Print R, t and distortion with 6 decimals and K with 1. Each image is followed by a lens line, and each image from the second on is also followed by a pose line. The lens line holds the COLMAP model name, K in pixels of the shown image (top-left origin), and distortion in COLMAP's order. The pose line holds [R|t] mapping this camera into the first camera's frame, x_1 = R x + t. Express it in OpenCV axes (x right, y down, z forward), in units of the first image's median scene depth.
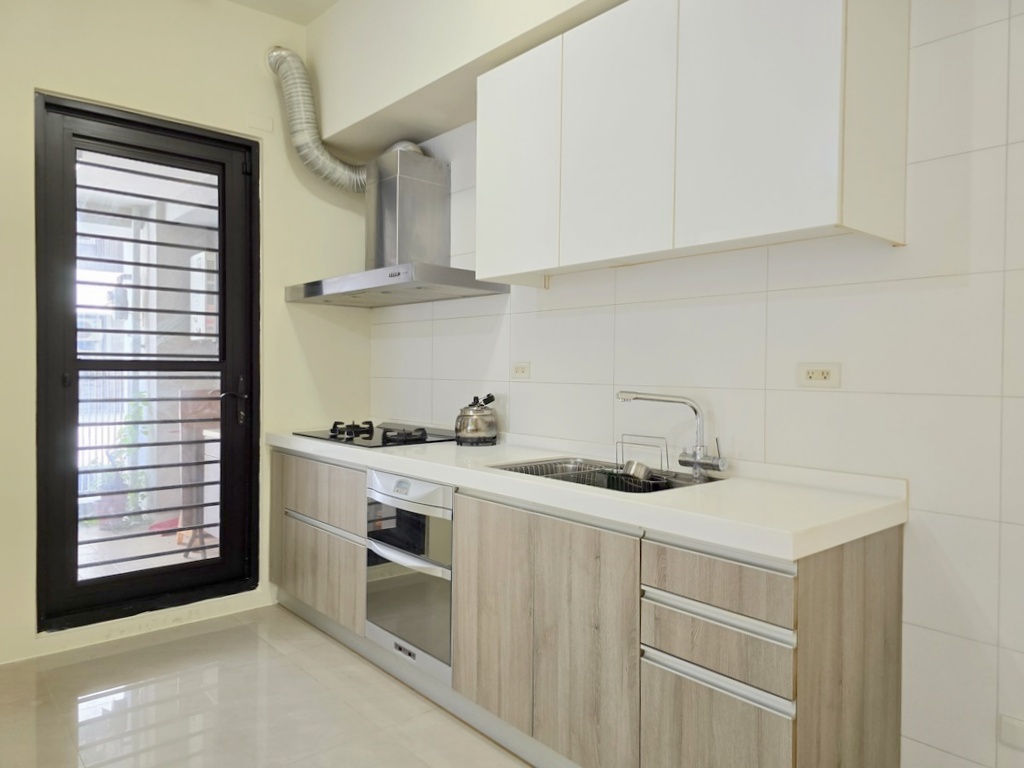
lens RADIAL K [[706.2, 0, 517.9], [0, 706.2, 376.9], [0, 0, 1]] dist [0.073293, -0.062073]
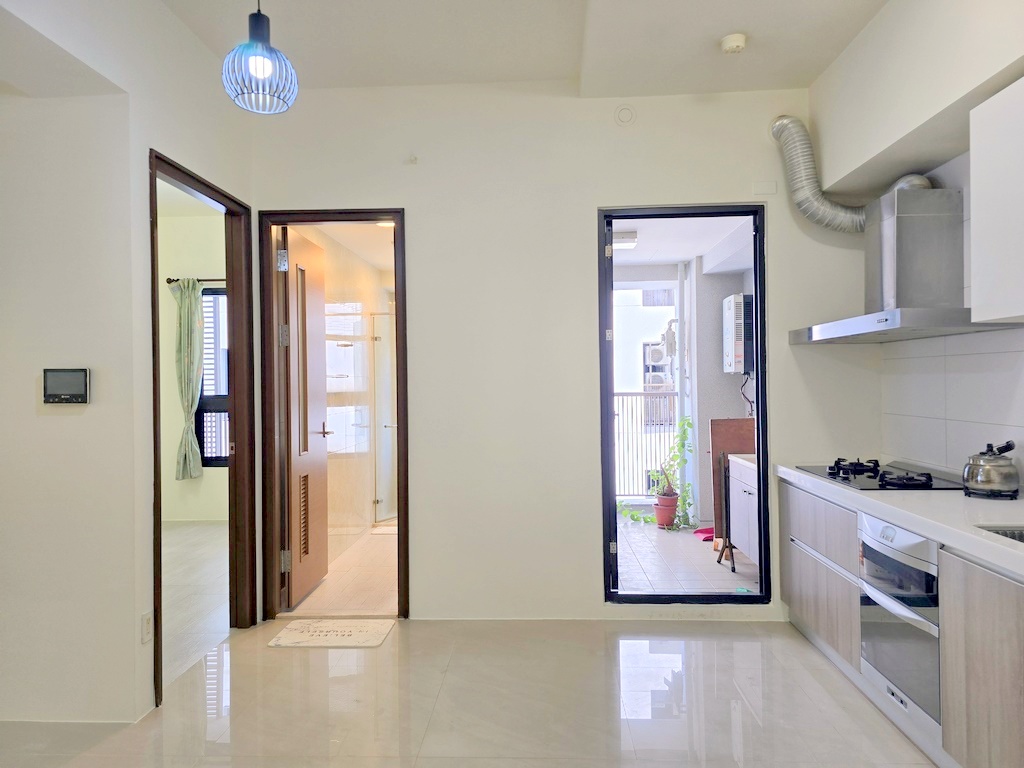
lens RADIAL K [[706.2, 0, 509.8], [0, 706.2, 382.1], [0, 0, 1]] dist [0.073293, -0.062073]
pose [[0.724200, -0.013099, -0.689465, 0.133208], [0.008868, 0.999914, -0.009682, -0.048100], [0.689533, 0.000898, 0.724254, -0.097908]]
